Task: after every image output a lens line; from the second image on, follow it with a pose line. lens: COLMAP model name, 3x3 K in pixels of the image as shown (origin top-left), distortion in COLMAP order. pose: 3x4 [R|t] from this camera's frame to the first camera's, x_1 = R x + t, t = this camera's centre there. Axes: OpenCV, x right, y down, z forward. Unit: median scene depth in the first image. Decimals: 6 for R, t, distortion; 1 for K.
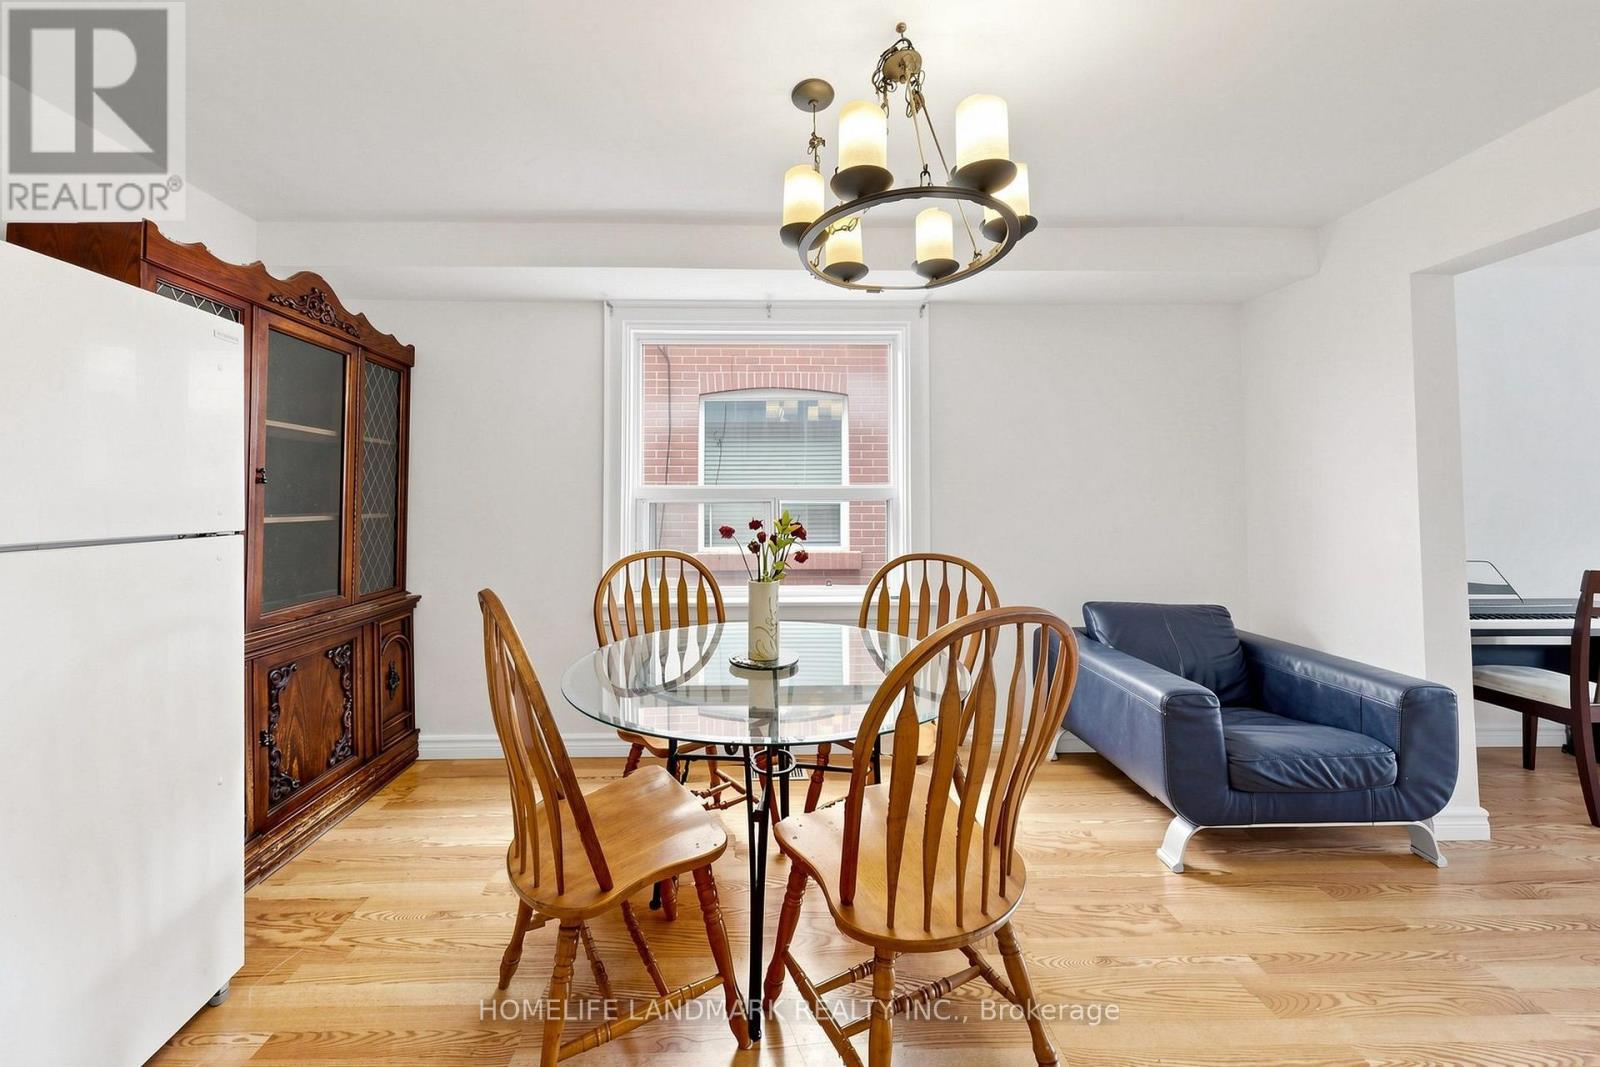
lens RADIAL K [[567.3, 0, 756.4], [0, 567.3, 487.3], [0, 0, 1]] dist [-0.001282, -0.000339]
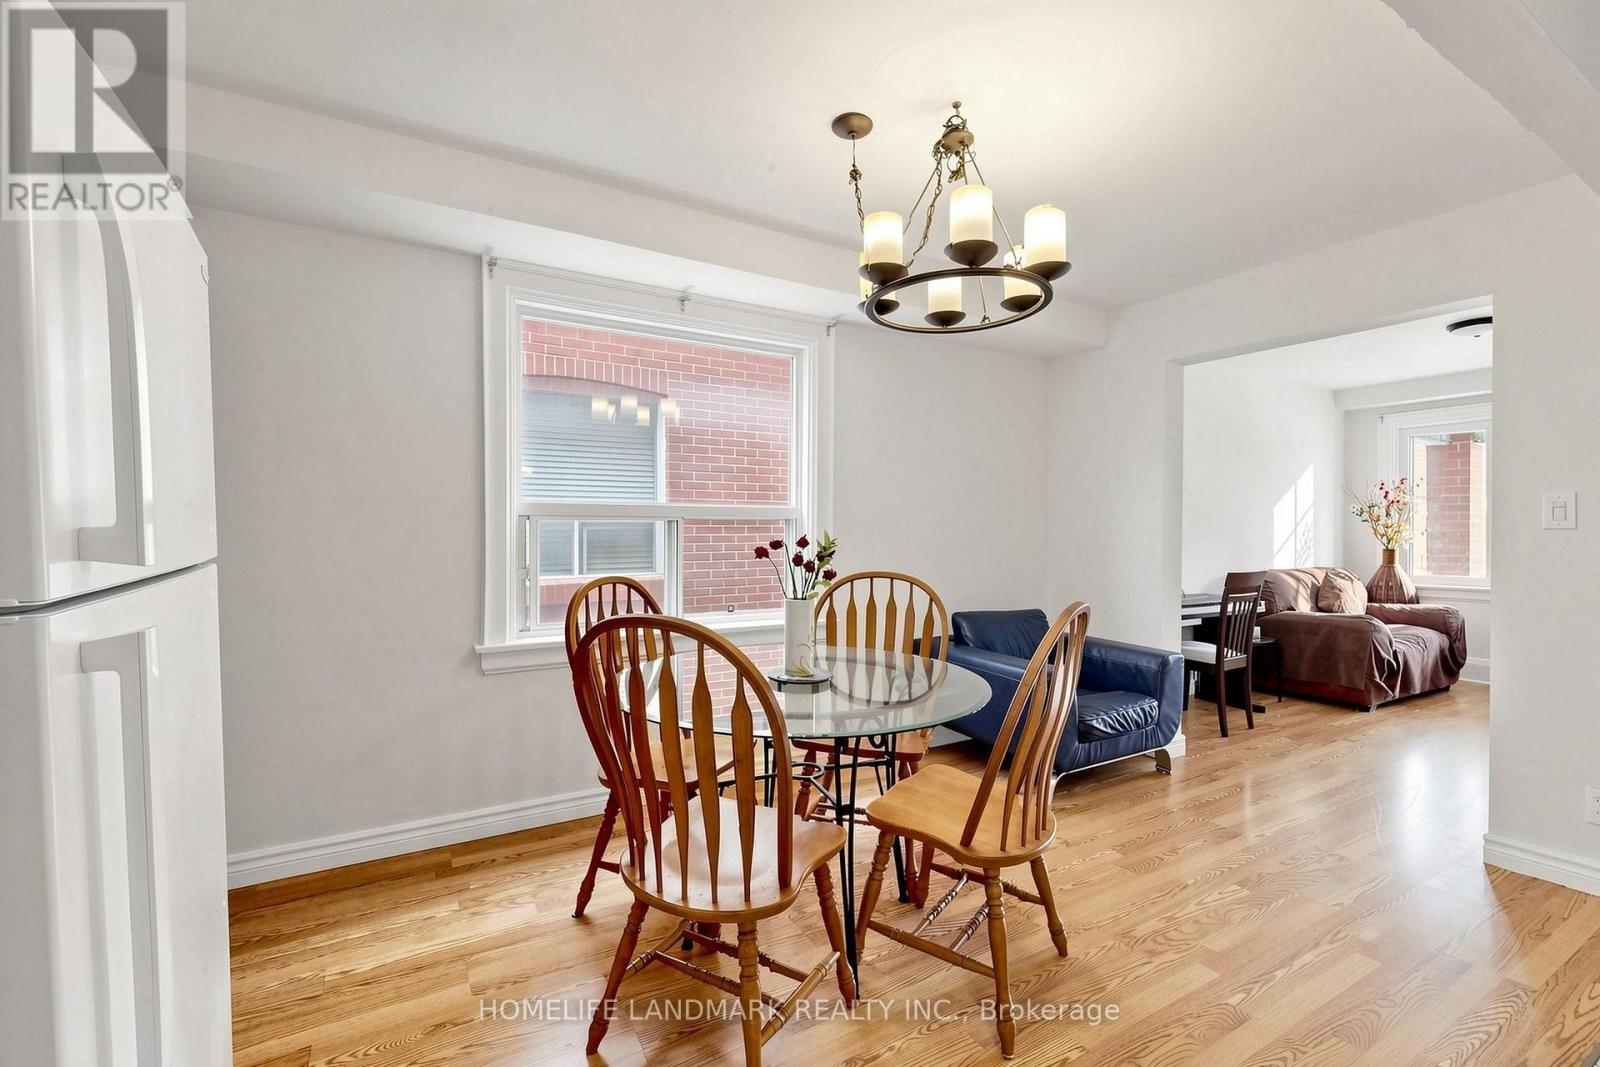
lens RADIAL K [[695.1, 0, 804.0], [0, 695.1, 539.2], [0, 0, 1]] dist [0.002029, -0.000180]
pose [[0.870341, -0.000270, 0.492449, -0.467989], [-0.025802, 0.998601, 0.046148, -0.001928], [-0.491773, -0.052870, 0.869117, -0.067491]]
